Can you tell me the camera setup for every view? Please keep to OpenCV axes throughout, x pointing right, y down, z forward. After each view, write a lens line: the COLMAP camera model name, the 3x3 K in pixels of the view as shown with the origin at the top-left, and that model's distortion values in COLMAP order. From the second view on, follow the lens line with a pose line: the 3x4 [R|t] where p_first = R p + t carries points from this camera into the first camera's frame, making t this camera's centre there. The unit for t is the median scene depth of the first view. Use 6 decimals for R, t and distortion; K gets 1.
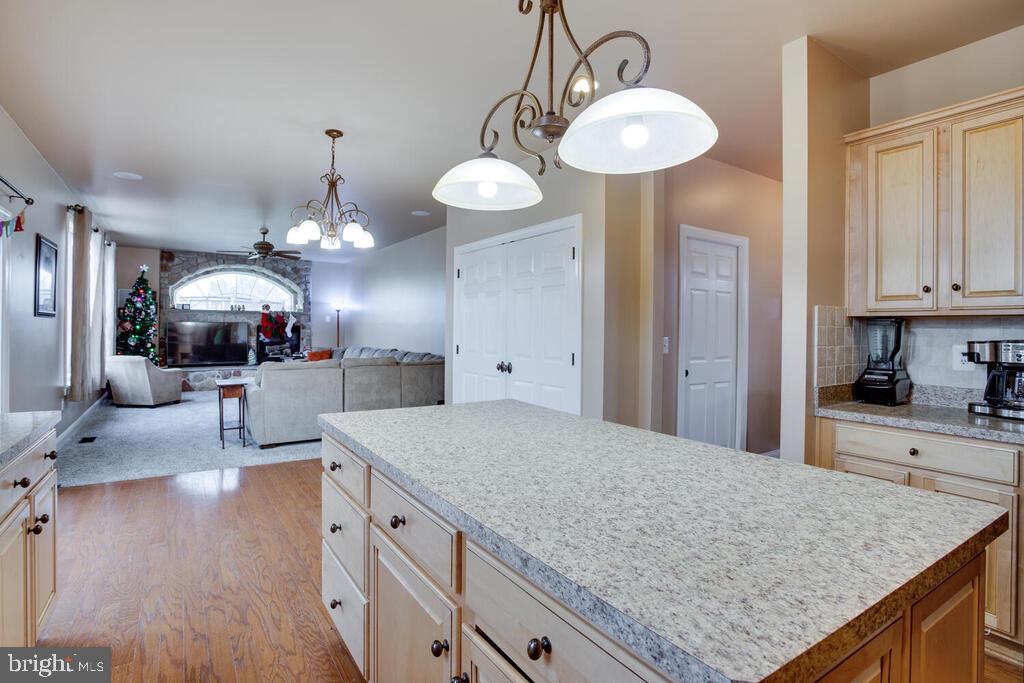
lens RADIAL K [[512.1, 0, 484.4], [0, 512.1, 327.9], [0, 0, 1]] dist [-0.023491, 0.002839]
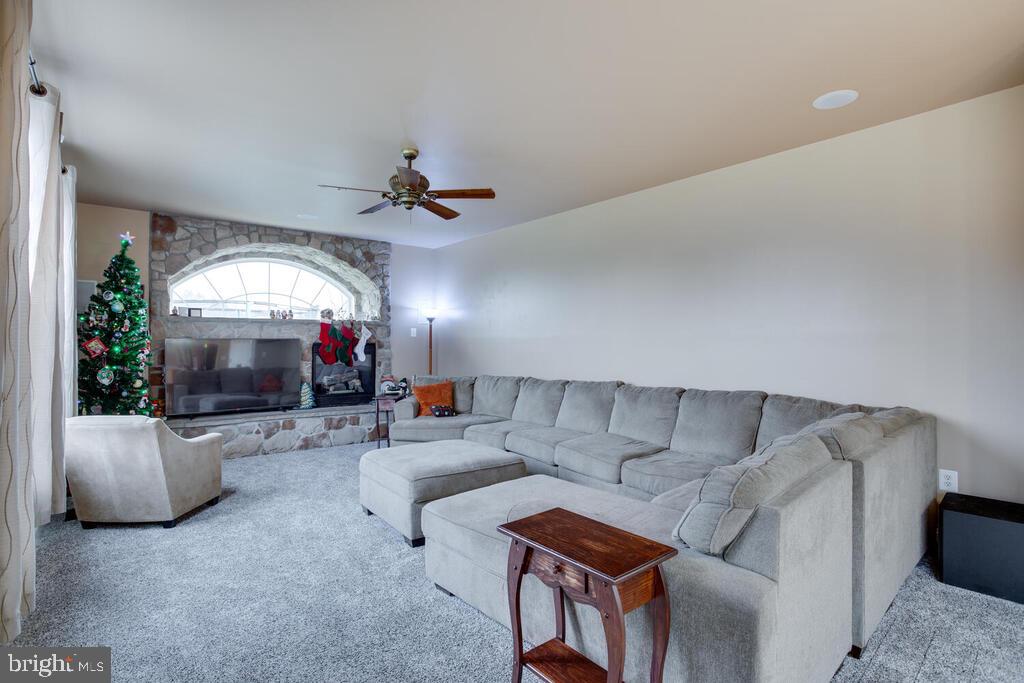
lens RADIAL K [[512.1, 0, 506.1], [0, 512.1, 338.5], [0, 0, 1]] dist [-0.023491, 0.002839]
pose [[0.993058, -0.011390, 0.117073, -0.299025], [0.012442, 0.999888, -0.008262, -0.002876], [-0.116966, 0.009661, 0.993089, 0.376615]]
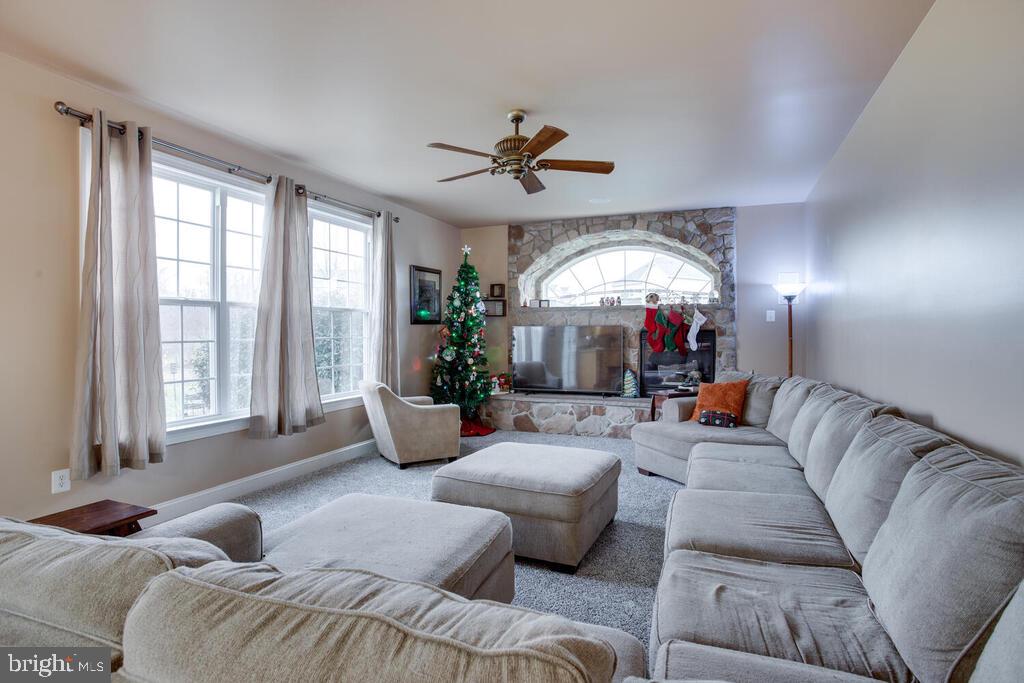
lens RADIAL K [[512.1, 0, 514.2], [0, 512.1, 335.1], [0, 0, 1]] dist [-0.023491, 0.002839]
pose [[0.605375, -0.005680, -0.795920, -0.065364], [0.008855, 0.999961, -0.000401, -0.000022], [0.795891, -0.006805, 0.605401, 0.550797]]
